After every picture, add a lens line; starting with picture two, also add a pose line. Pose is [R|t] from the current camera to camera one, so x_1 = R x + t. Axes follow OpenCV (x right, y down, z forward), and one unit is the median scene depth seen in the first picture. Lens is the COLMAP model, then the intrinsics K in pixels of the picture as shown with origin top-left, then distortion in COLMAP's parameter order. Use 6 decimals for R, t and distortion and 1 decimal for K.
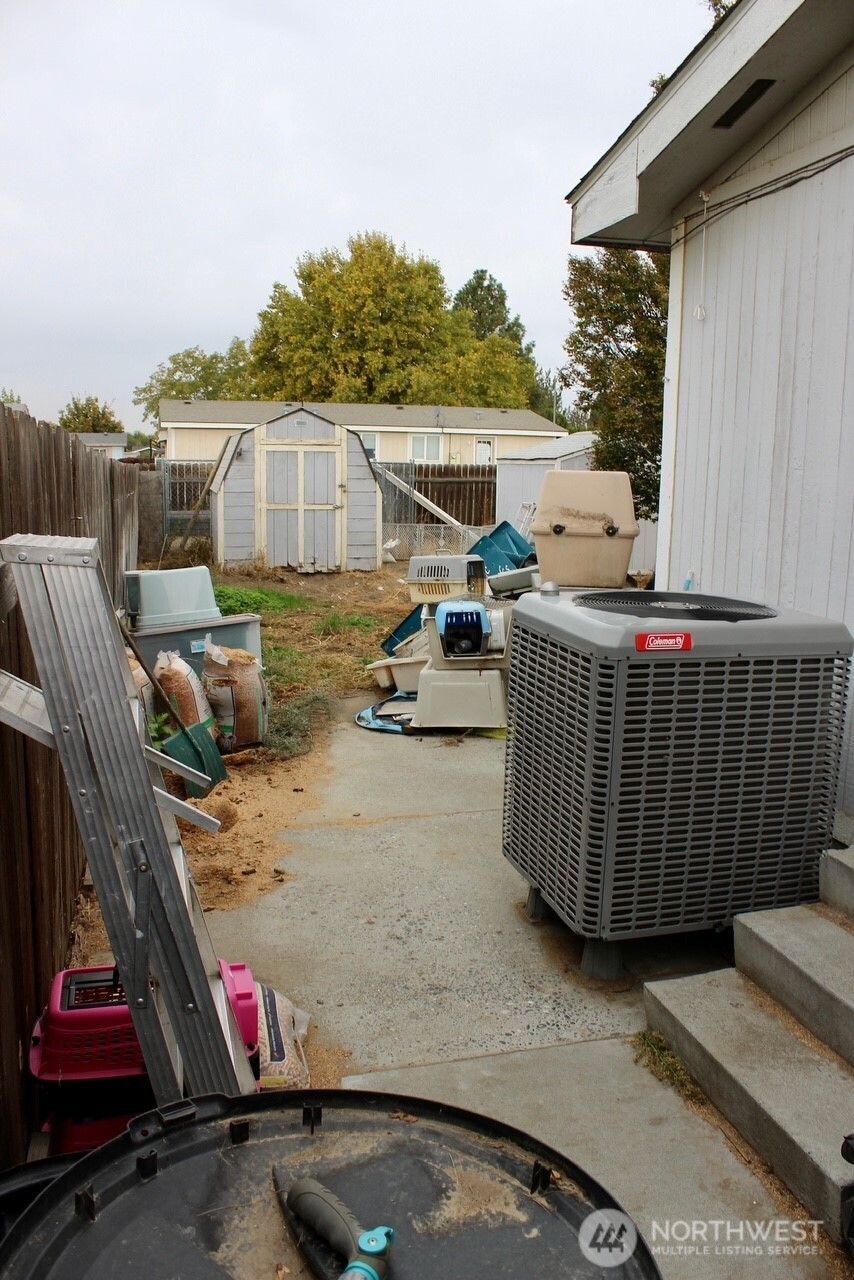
lens RADIAL K [[1080.5, 0, 427.0], [0, 1080.5, 640.0], [0, 0, 1]] dist [-0.159076, 0.154481]
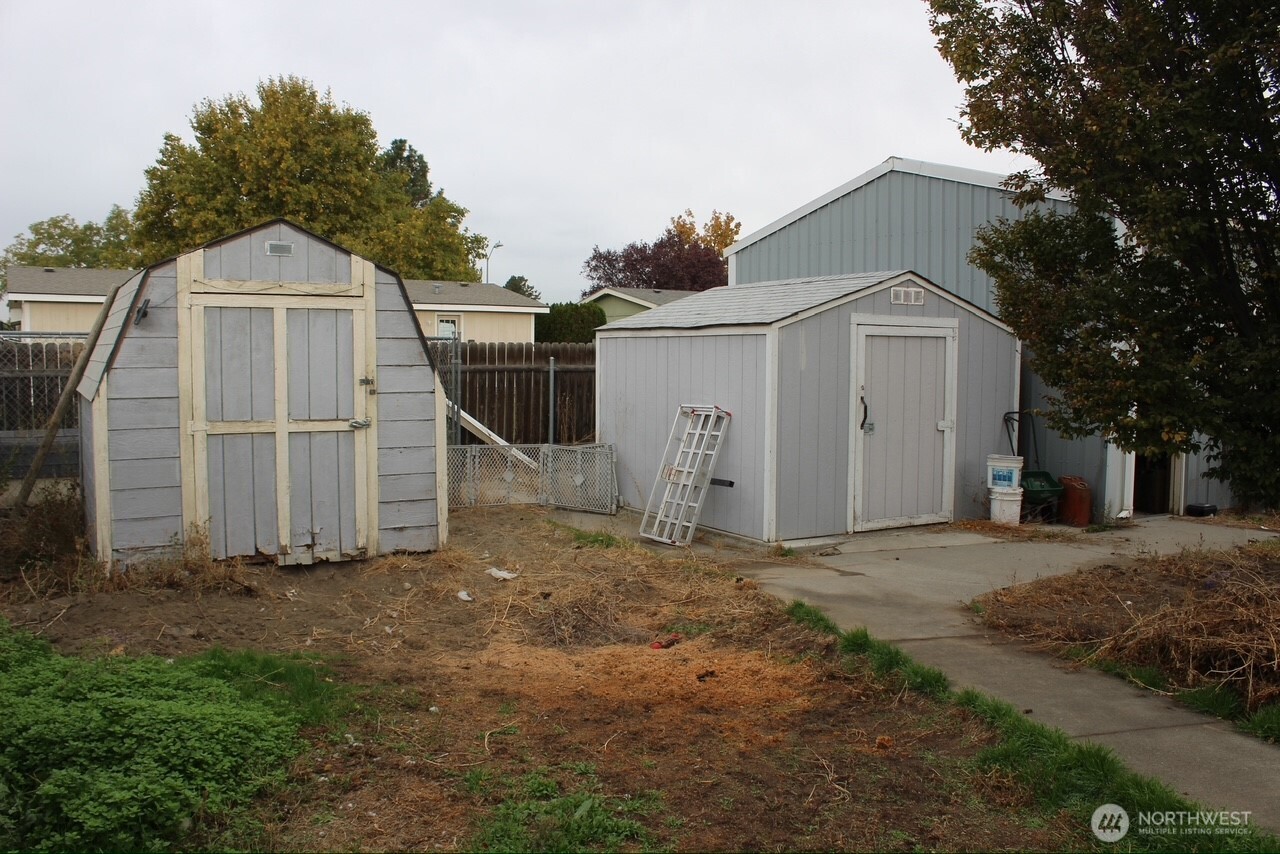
lens RADIAL K [[1080.5, 0, 630.4], [0, 1080.5, 444.3], [0, 0, 1]] dist [-0.159076, 0.154481]
pose [[0.960882, -0.030881, 0.275229, -0.030256], [0.052003, 0.996206, -0.069778, -0.023234], [-0.272030, 0.081362, 0.958843, 0.157241]]
